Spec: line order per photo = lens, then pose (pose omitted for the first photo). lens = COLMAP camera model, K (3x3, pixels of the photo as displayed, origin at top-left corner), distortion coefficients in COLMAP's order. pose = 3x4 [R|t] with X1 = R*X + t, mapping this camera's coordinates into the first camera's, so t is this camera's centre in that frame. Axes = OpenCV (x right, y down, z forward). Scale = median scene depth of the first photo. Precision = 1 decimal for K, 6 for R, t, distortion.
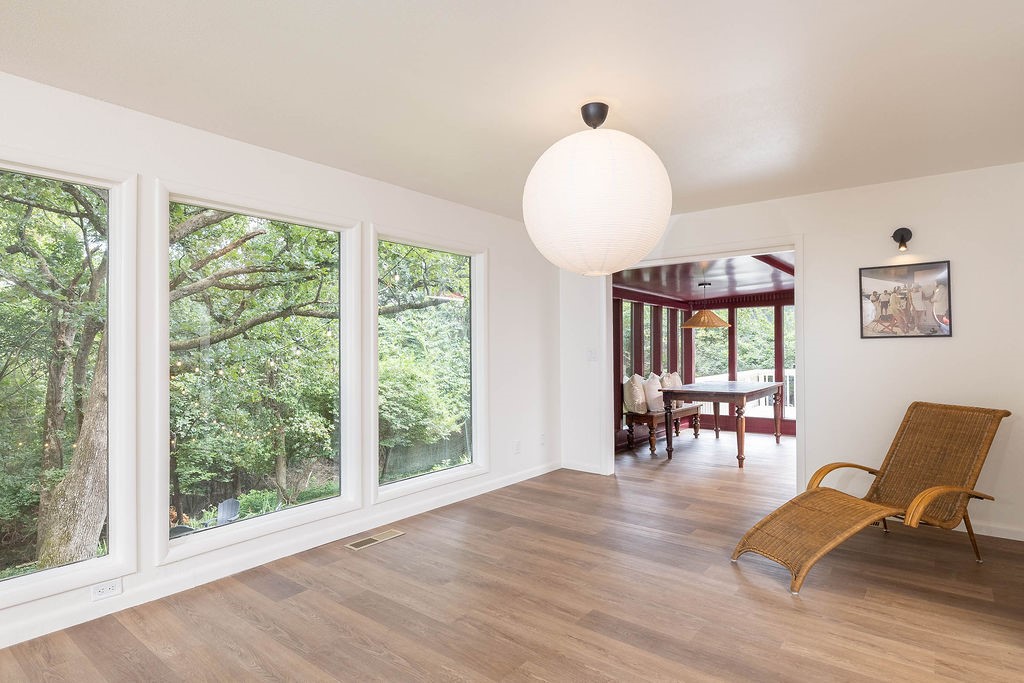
lens RADIAL K [[545.5, 0, 514.5], [0, 545.5, 341.1], [0, 0, 1]] dist [-0.000461, -0.001540]
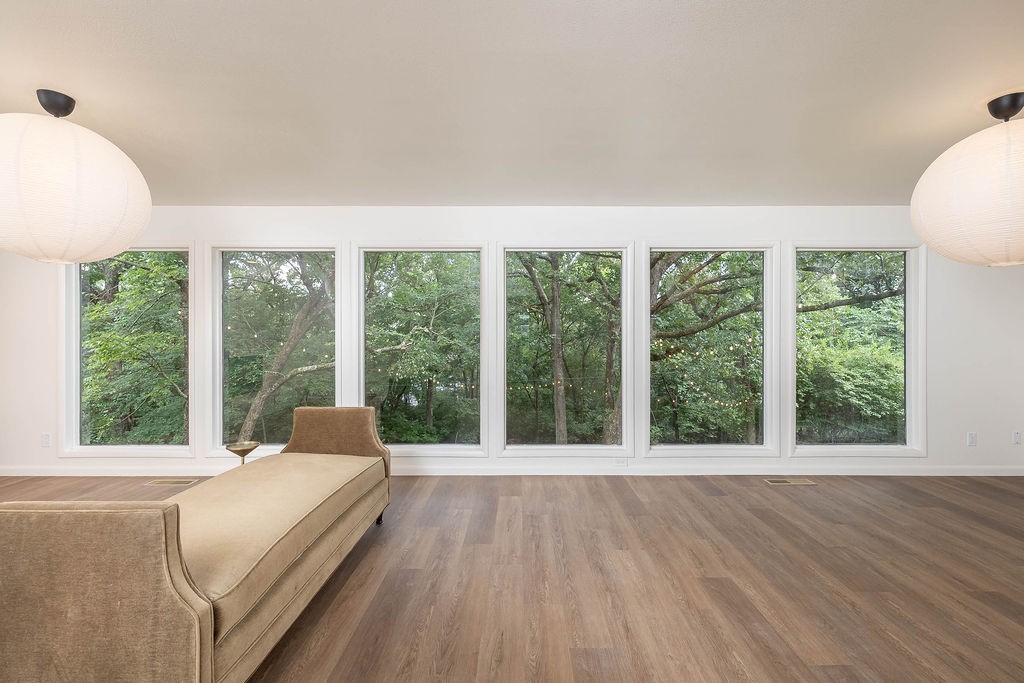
lens RADIAL K [[440.3, 0, 515.0], [0, 440.3, 336.6], [0, 0, 1]] dist [-0.003445, 0.001429]
pose [[0.605947, 0.005097, -0.795489, 0.157556], [0.005031, 0.999935, 0.010238, -0.001371], [0.795489, -0.010206, 0.605882, -0.140663]]
